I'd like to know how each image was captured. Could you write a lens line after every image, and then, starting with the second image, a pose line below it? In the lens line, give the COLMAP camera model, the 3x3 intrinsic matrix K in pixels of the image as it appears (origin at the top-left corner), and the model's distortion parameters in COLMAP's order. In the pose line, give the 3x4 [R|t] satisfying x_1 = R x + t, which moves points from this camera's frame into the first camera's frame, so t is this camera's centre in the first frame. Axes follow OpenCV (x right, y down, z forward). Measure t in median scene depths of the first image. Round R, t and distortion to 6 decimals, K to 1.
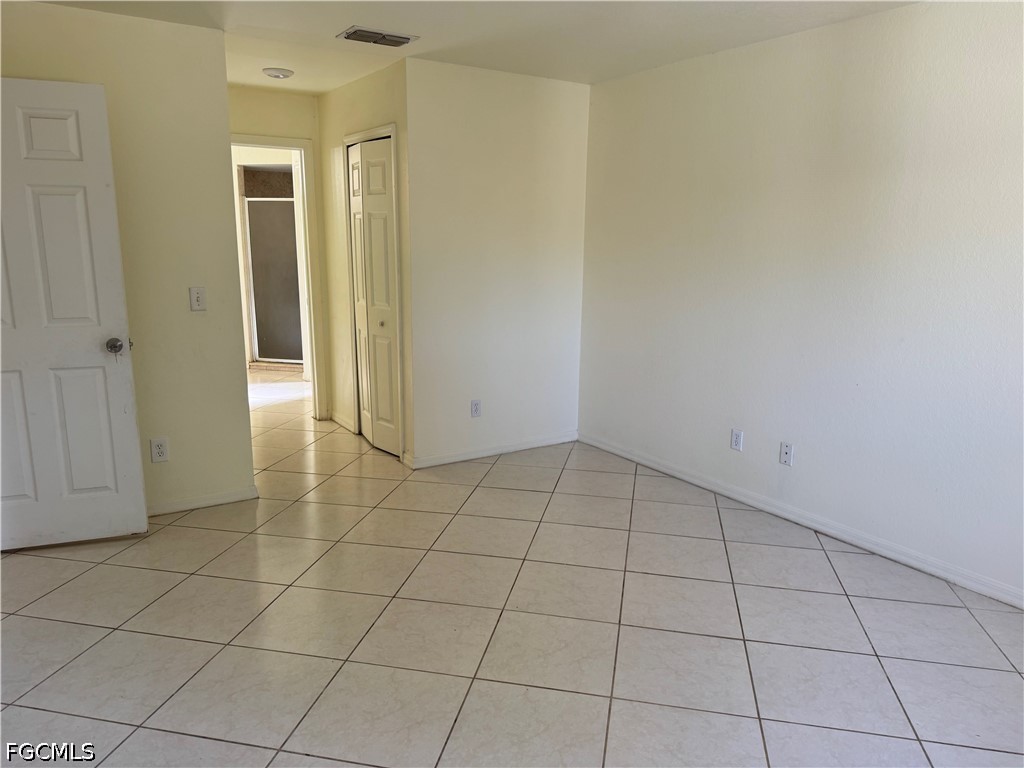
lens RADIAL K [[710.6, 0, 511.5], [0, 710.6, 381.9], [0, 0, 1]] dist [-0.005324, -0.012640]
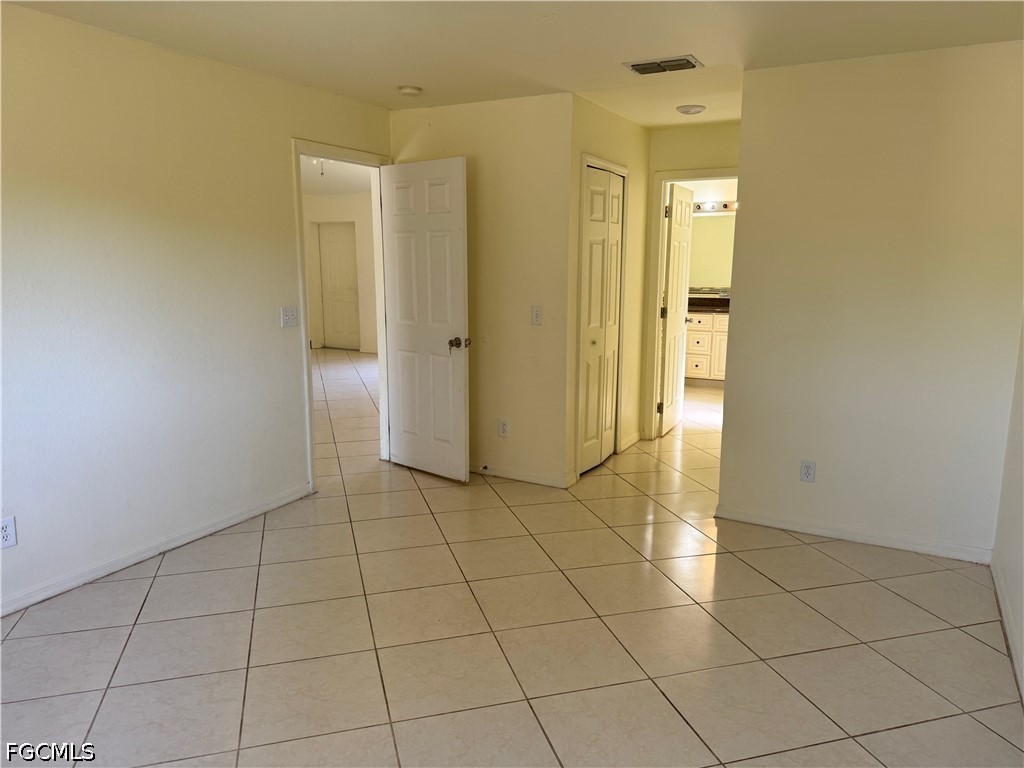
lens RADIAL K [[710.6, 0, 506.1], [0, 710.6, 387.2], [0, 0, 1]] dist [-0.005324, -0.012640]
pose [[0.450488, 0.152449, -0.879671, 0.643137], [-0.172055, 0.981667, 0.082014, -0.085062], [0.876047, 0.114406, 0.468459, 0.383017]]
